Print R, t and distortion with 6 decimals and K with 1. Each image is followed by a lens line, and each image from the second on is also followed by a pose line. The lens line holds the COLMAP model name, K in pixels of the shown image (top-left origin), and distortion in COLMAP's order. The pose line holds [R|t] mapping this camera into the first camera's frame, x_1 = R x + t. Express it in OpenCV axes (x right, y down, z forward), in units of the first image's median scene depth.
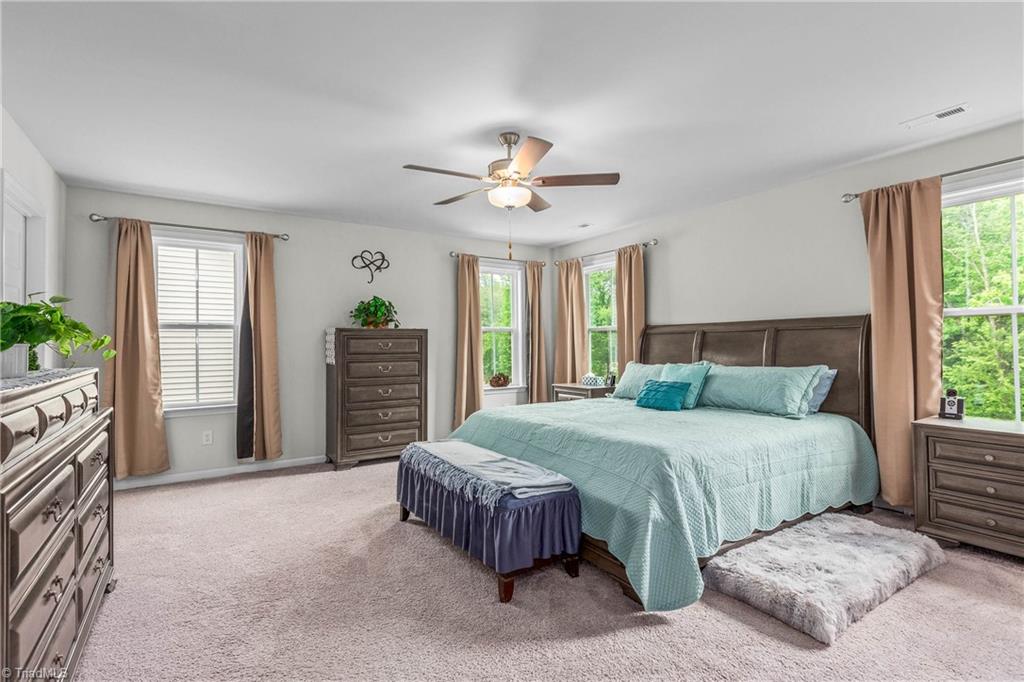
lens RADIAL K [[472.8, 0, 516.8], [0, 472.8, 325.0], [0, 0, 1]] dist [0.001268, -0.000657]
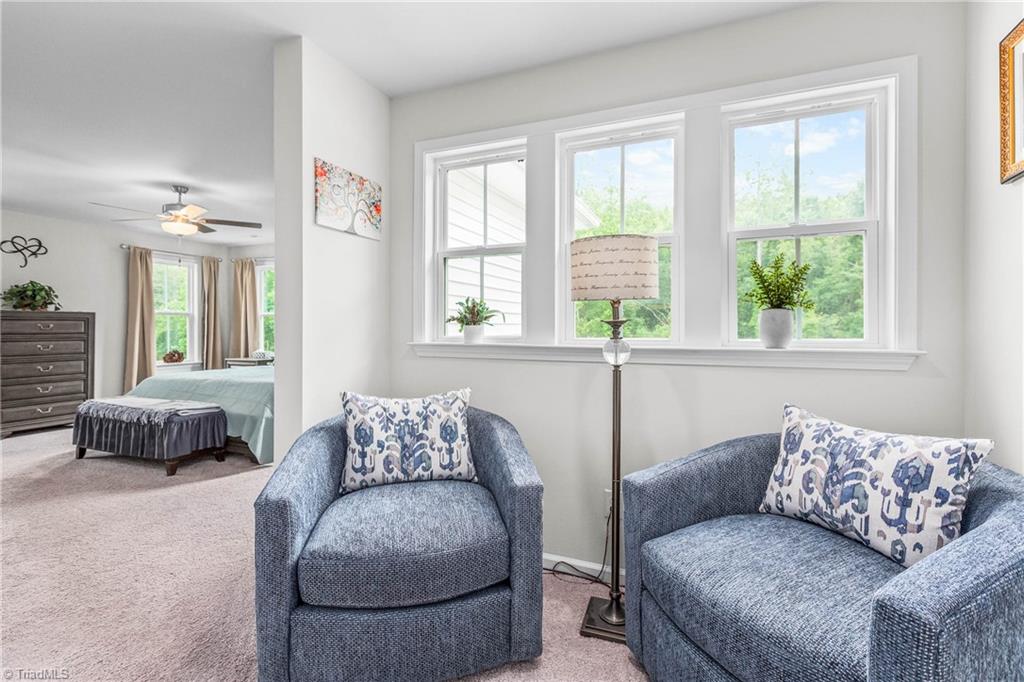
lens RADIAL K [[472.8, 0, 516.8], [0, 472.8, 325.0], [0, 0, 1]] dist [0.001268, -0.000657]
pose [[0.836024, 0.011442, 0.548573, 0.037472], [-0.030315, 0.999219, 0.025359, -0.021828], [-0.547854, -0.037831, 0.835718, -0.539218]]
